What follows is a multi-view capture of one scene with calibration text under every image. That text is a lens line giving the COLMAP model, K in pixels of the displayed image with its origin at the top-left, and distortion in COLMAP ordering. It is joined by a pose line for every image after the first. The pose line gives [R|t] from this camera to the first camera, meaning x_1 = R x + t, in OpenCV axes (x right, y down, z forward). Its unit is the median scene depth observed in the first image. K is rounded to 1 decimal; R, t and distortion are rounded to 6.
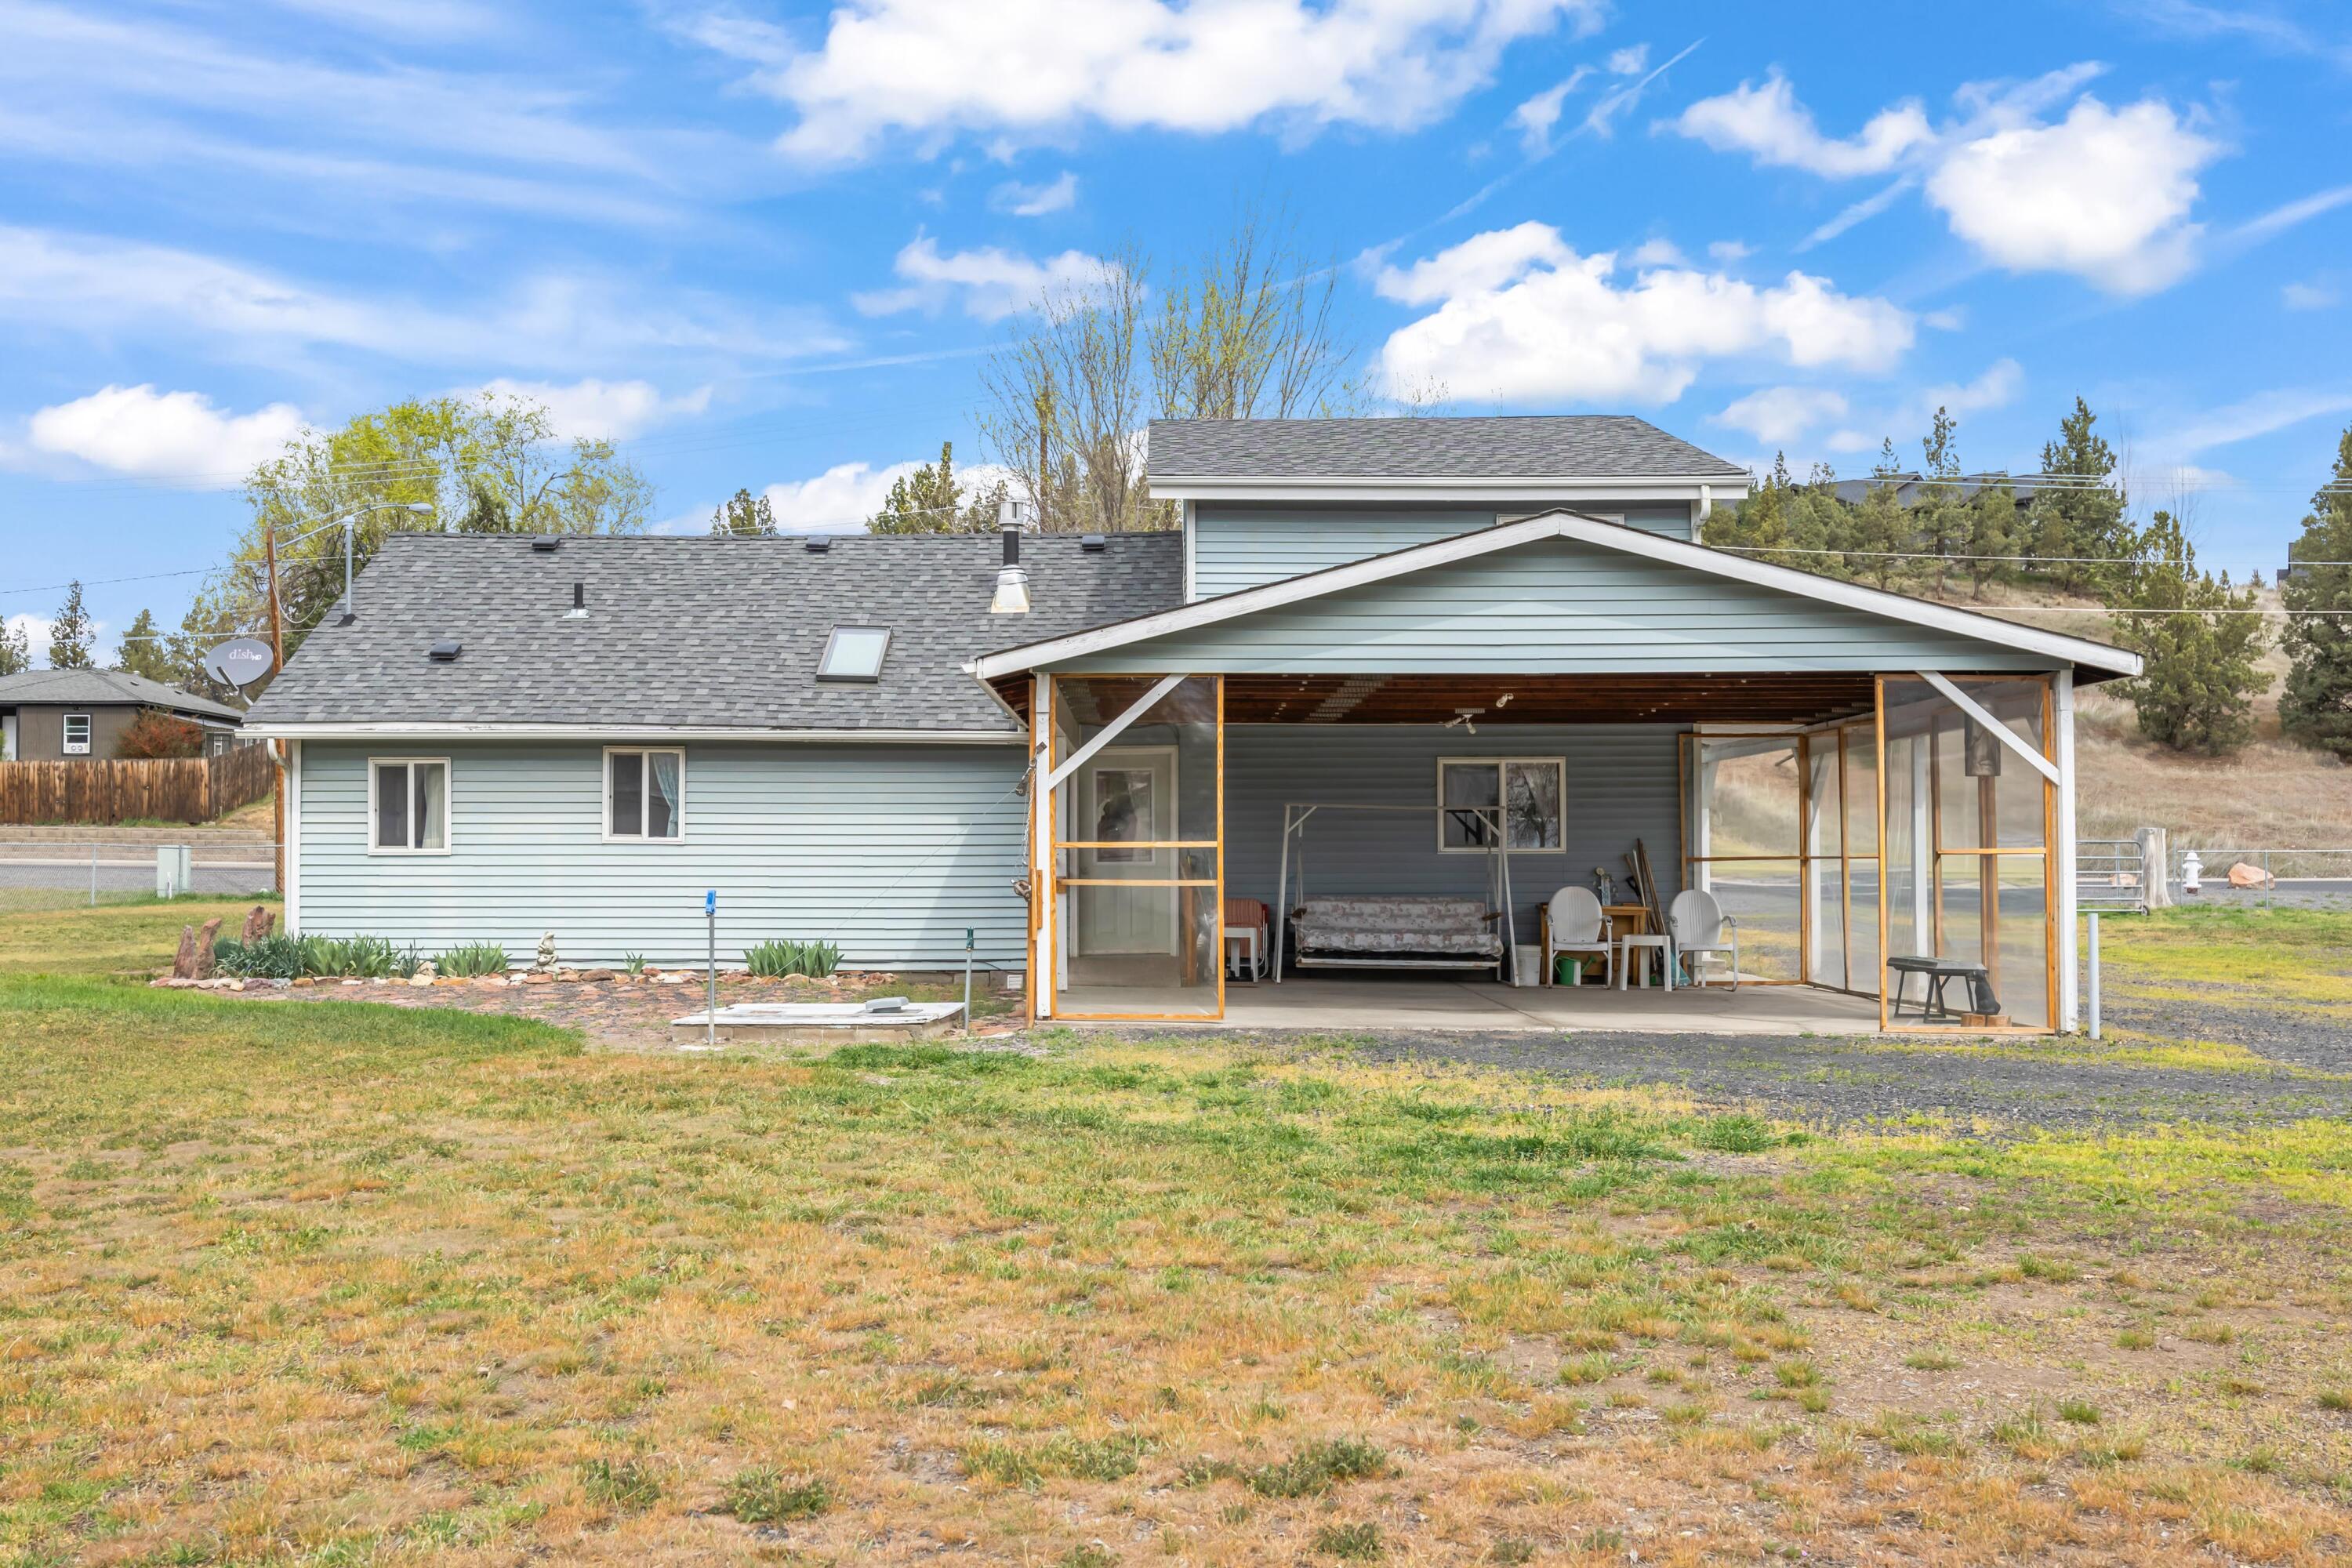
lens RADIAL K [[2283.6, 0, 1172.8], [0, 2283.6, 794.6], [0, 0, 1]] dist [0.007496, 0.000000]
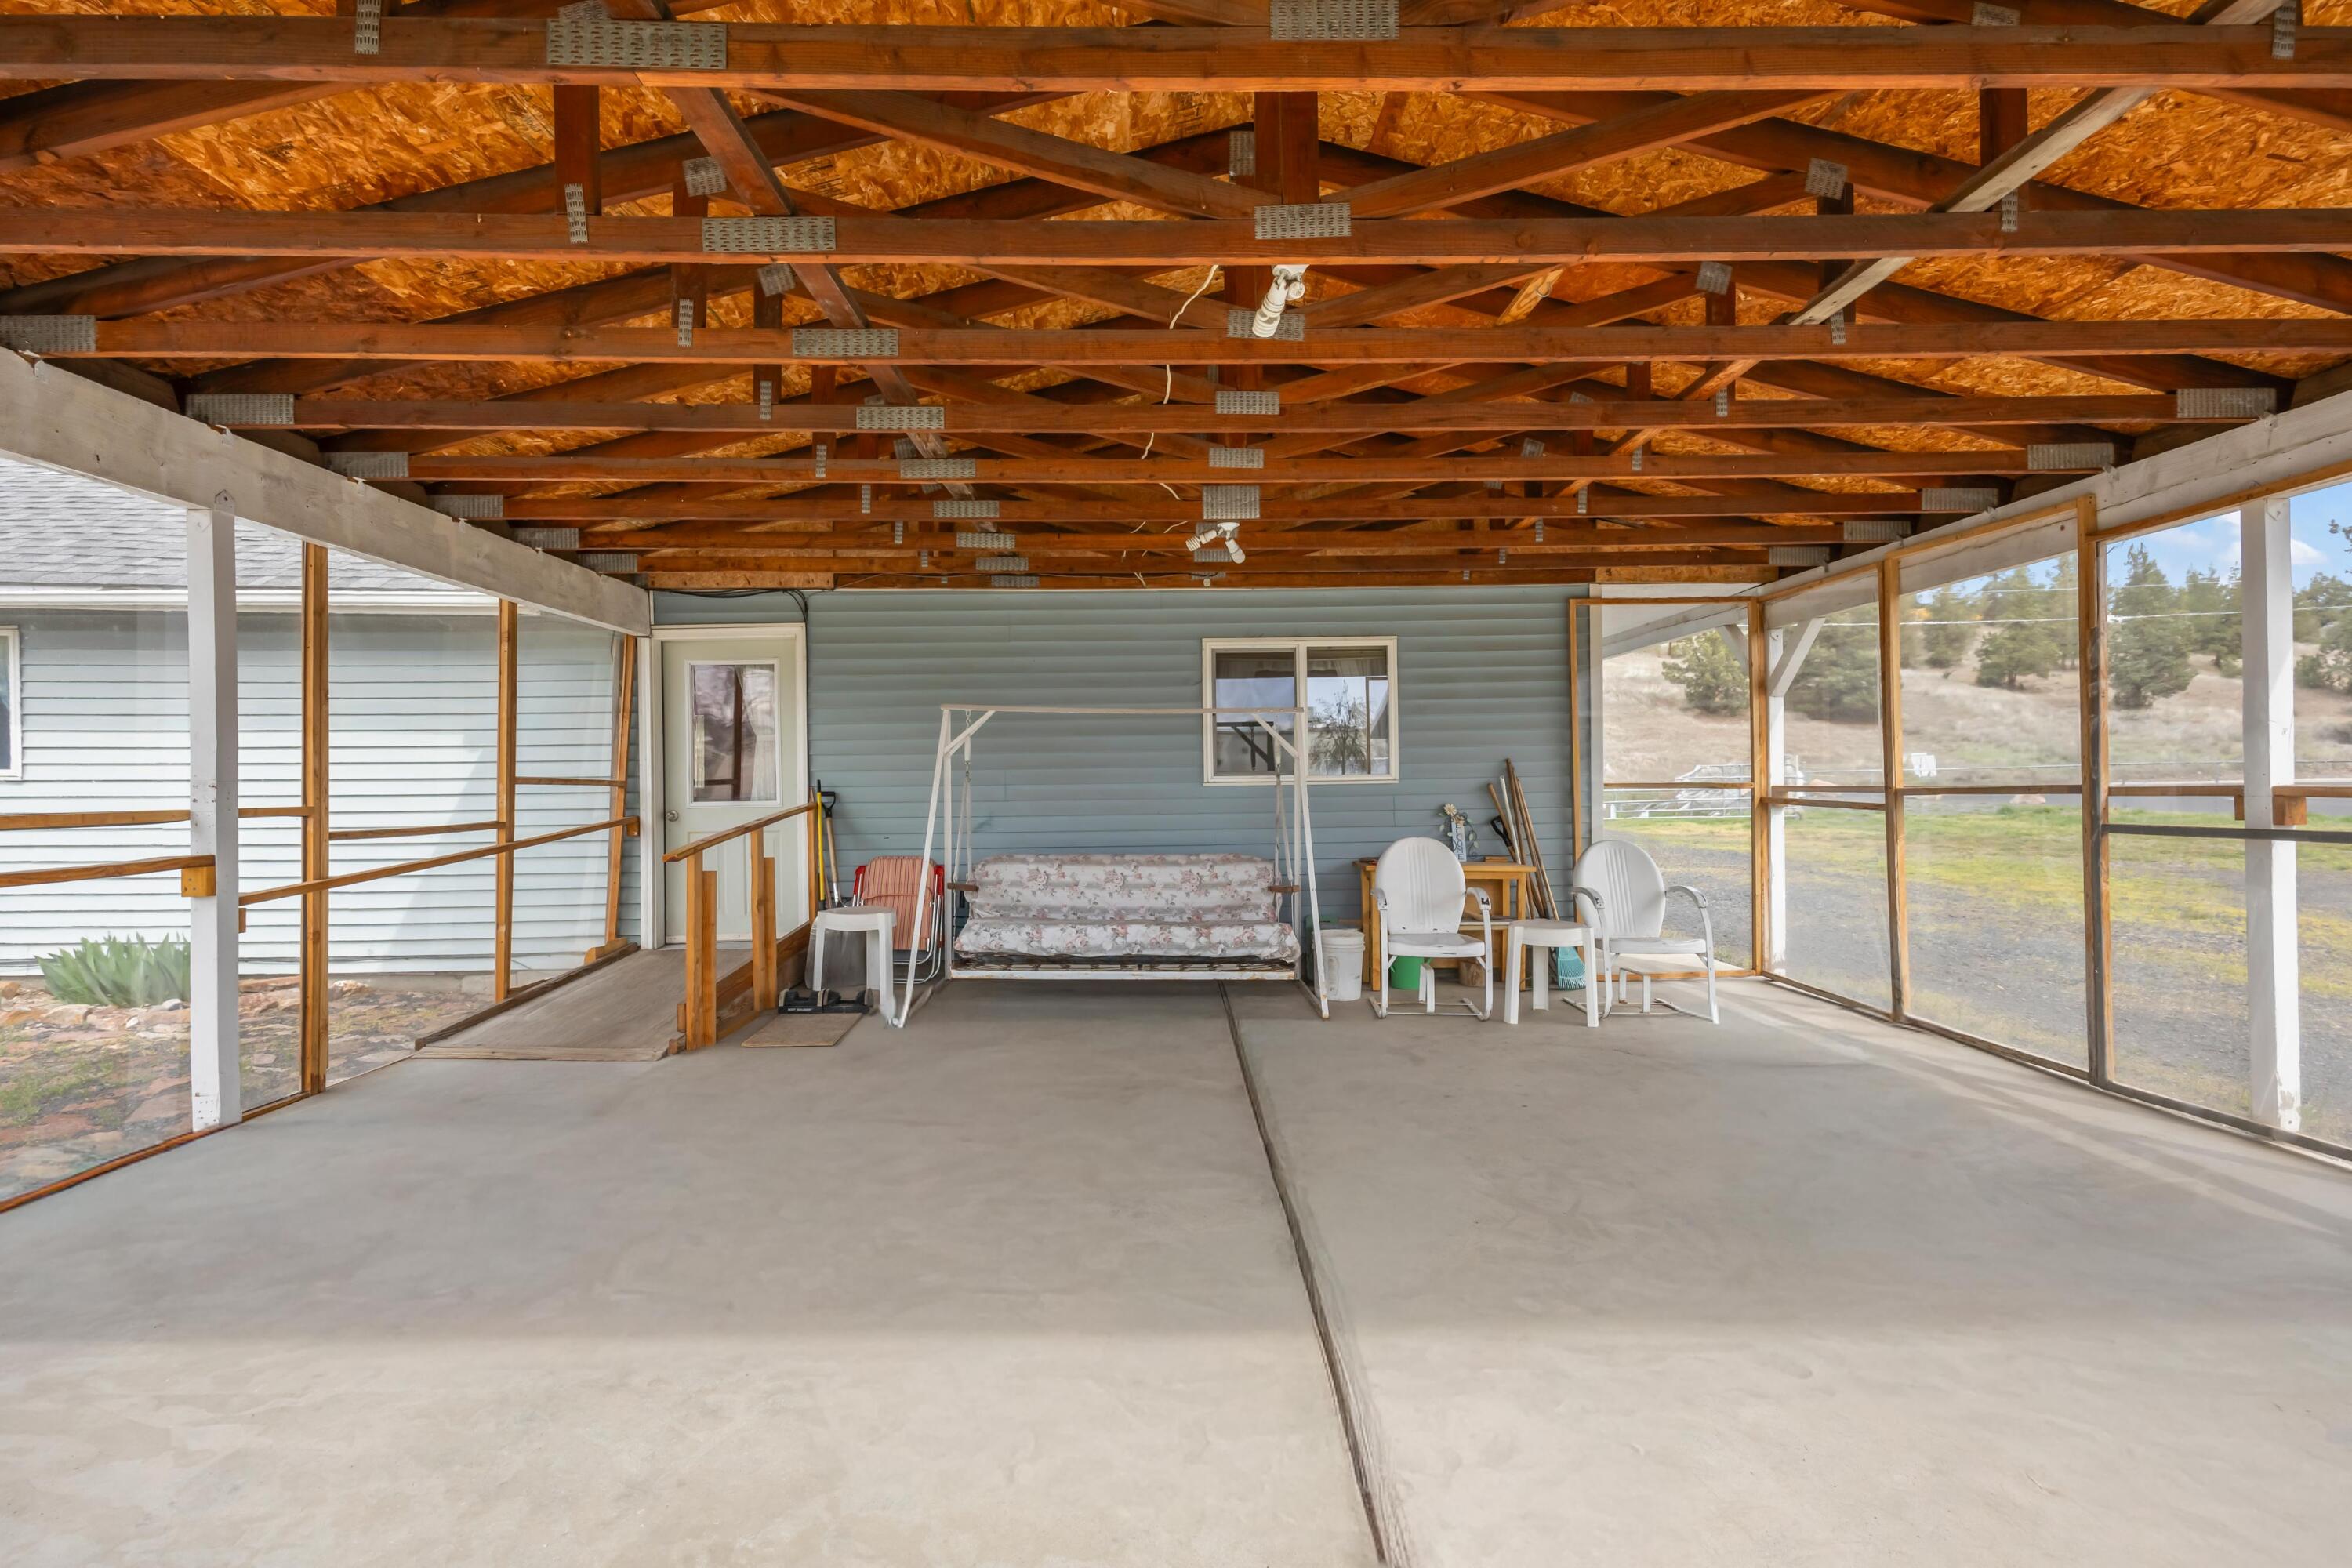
lens RADIAL K [[1069.1, 0, 1186.1], [0, 1069.1, 782.2], [0, 0, 1]] dist [0.005516, -0.000745]
pose [[0.999773, -0.008802, 0.019411, 0.107394], [0.008213, 0.999510, 0.030218, 0.016153], [-0.019668, -0.030052, 0.999355, 0.708723]]
